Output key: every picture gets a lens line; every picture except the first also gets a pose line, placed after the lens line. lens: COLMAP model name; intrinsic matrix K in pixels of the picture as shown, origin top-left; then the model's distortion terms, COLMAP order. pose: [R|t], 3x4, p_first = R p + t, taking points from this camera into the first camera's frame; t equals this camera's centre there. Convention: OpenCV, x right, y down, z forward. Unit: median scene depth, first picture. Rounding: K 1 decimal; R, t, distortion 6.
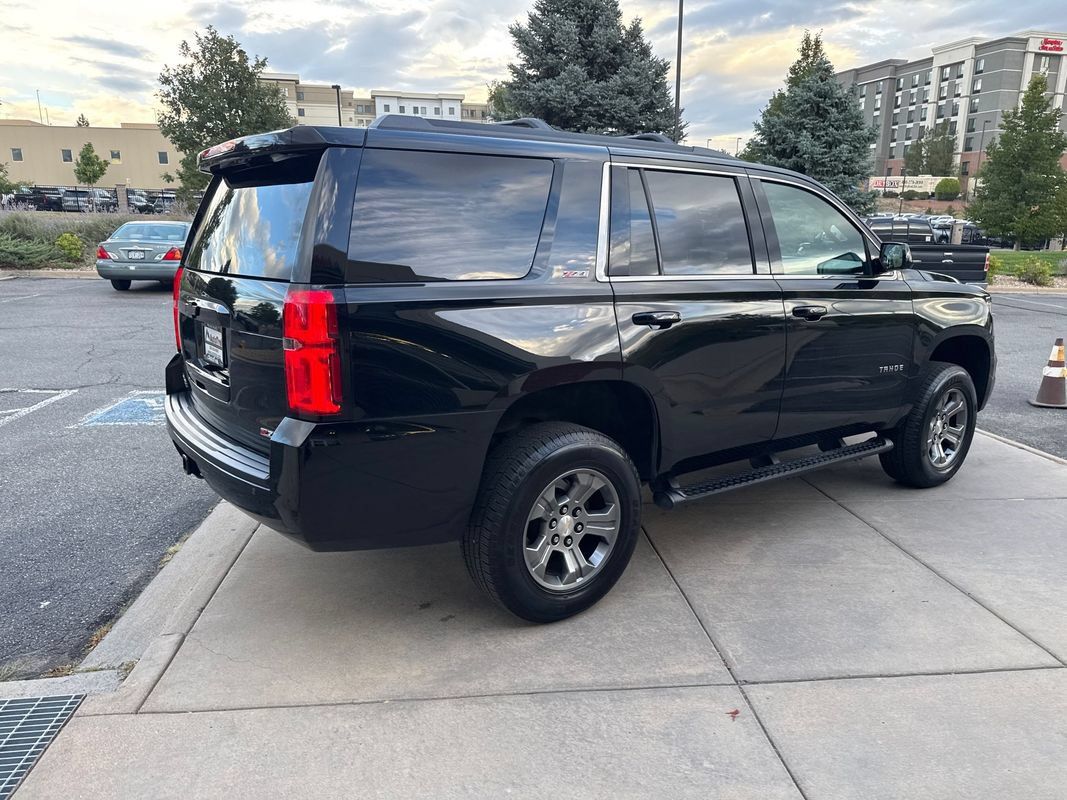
lens RADIAL K [[756.2, 0, 542.7], [0, 756.2, 394.5], [0, 0, 1]] dist [0.019779, -0.019733]
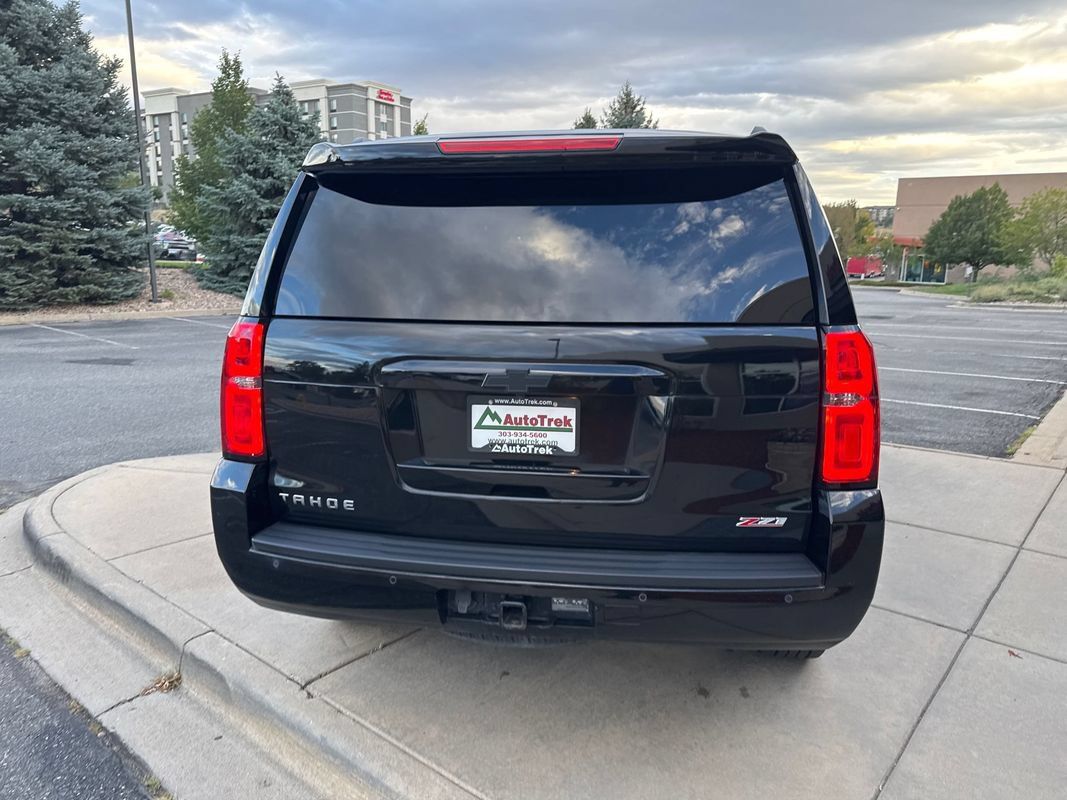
lens RADIAL K [[756.2, 0, 542.7], [0, 756.2, 394.5], [0, 0, 1]] dist [0.019779, -0.019733]
pose [[0.717407, -0.130643, 0.684295, -0.134793], [0.149301, 0.988269, 0.032151, -0.017753], [-0.680467, 0.079101, 0.728497, 0.076375]]
